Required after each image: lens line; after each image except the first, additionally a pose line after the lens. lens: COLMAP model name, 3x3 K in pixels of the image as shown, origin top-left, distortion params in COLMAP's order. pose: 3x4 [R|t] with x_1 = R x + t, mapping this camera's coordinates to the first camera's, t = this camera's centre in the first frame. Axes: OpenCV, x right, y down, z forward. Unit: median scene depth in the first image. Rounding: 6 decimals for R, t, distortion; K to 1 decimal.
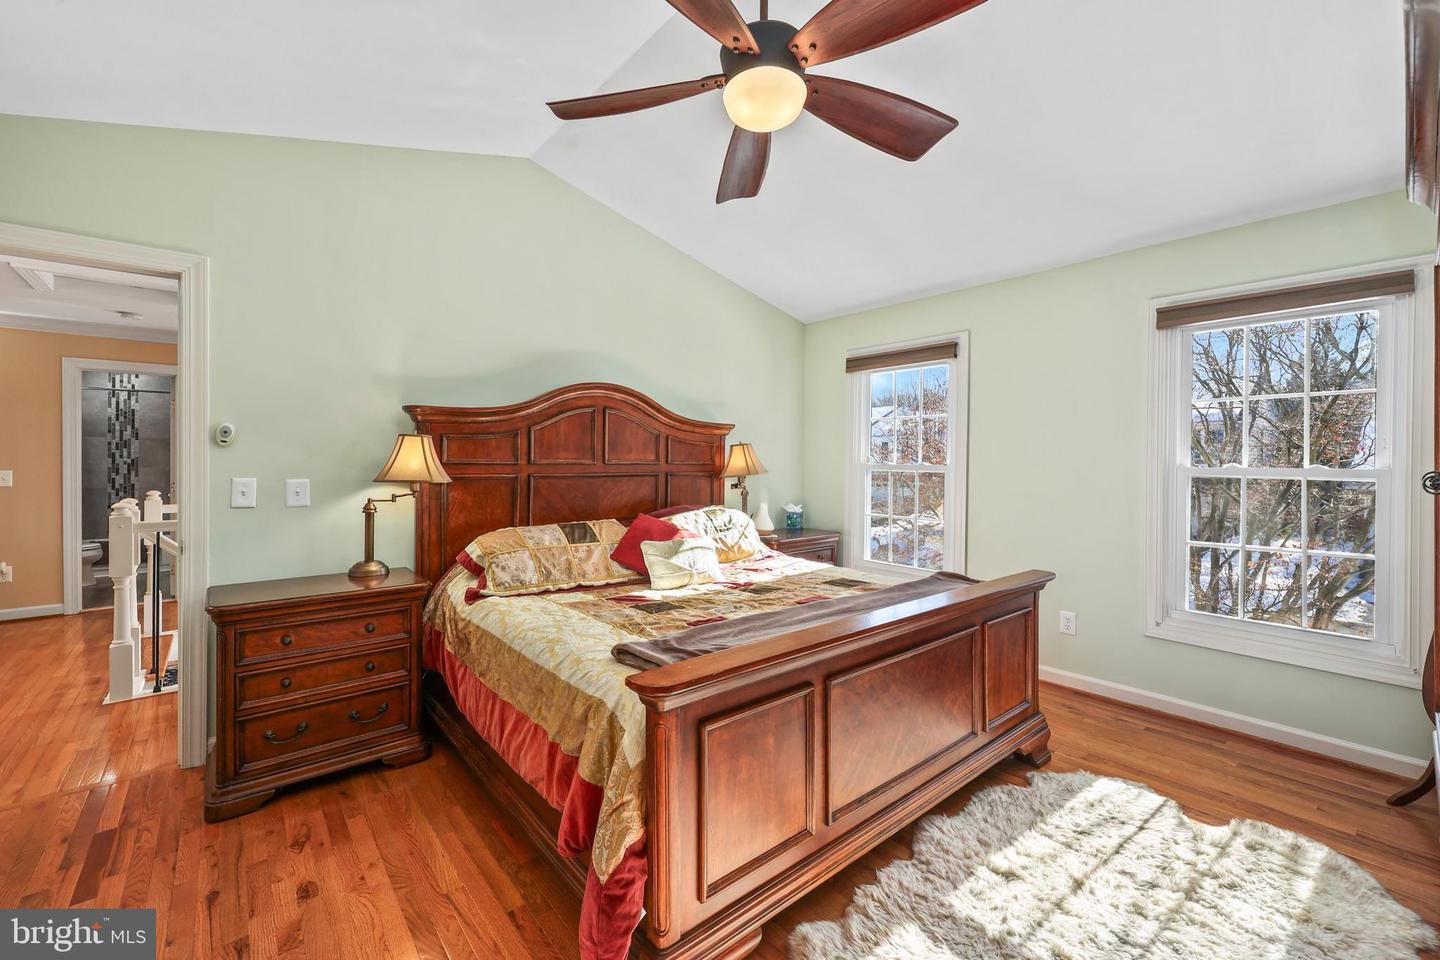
lens RADIAL K [[581.1, 0, 718.4], [0, 581.1, 464.3], [0, 0, 1]] dist [0.000052, -0.000813]
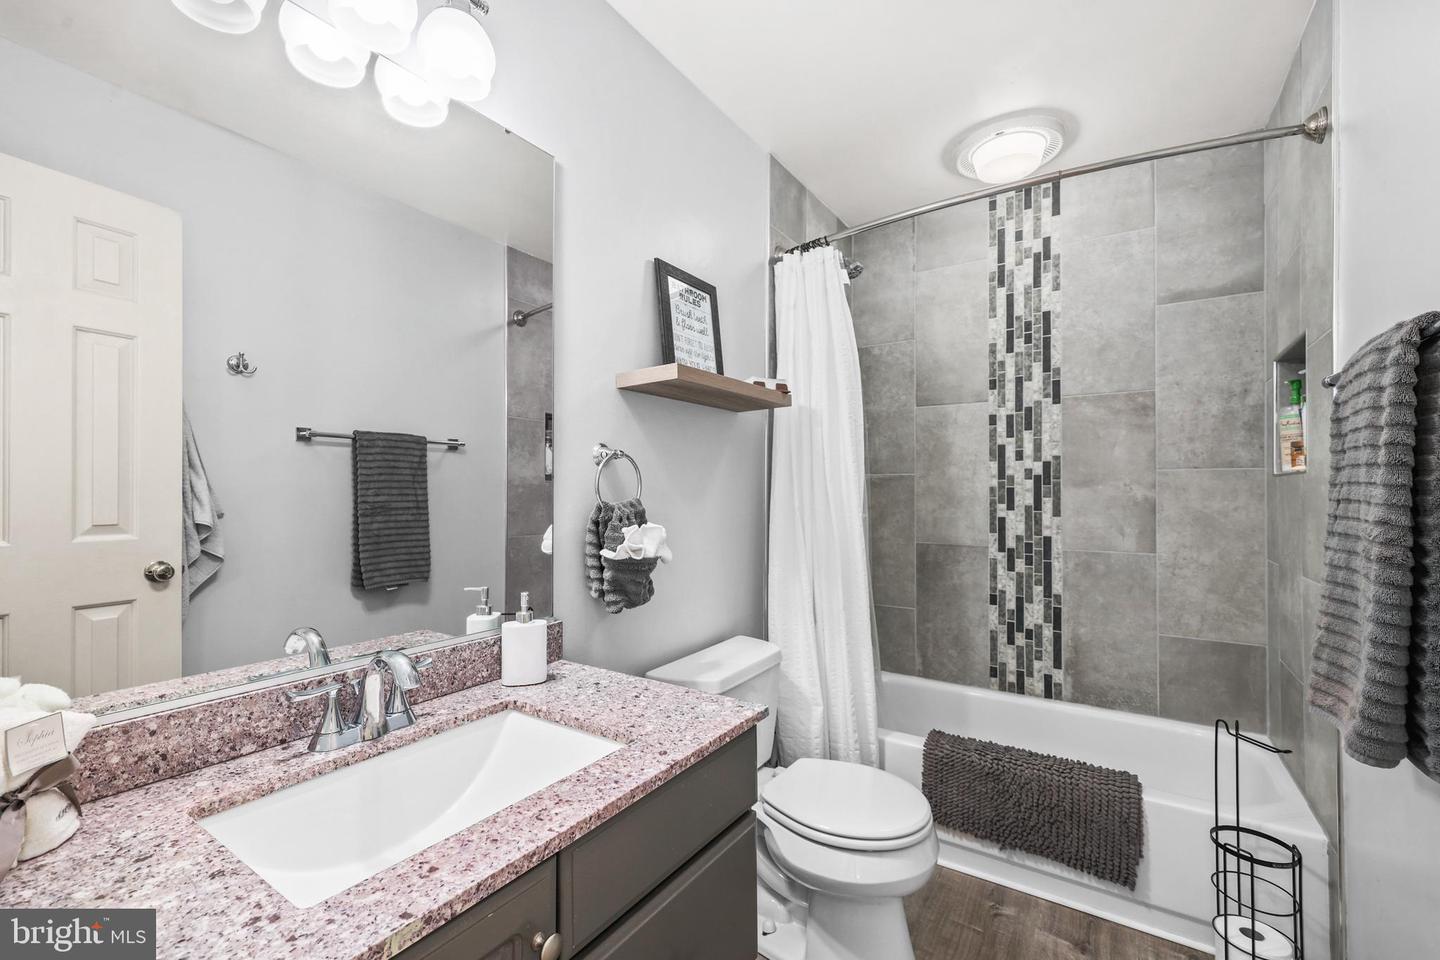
lens RADIAL K [[581.1, 0, 717.2], [0, 581.1, 485.4], [0, 0, 1]] dist [0.000052, -0.000813]
pose [[0.289379, -0.007814, -0.957183, -0.752715], [0.000967, 0.999969, -0.007871, 0.006601], [0.957214, 0.001352, 0.289378, 0.730892]]
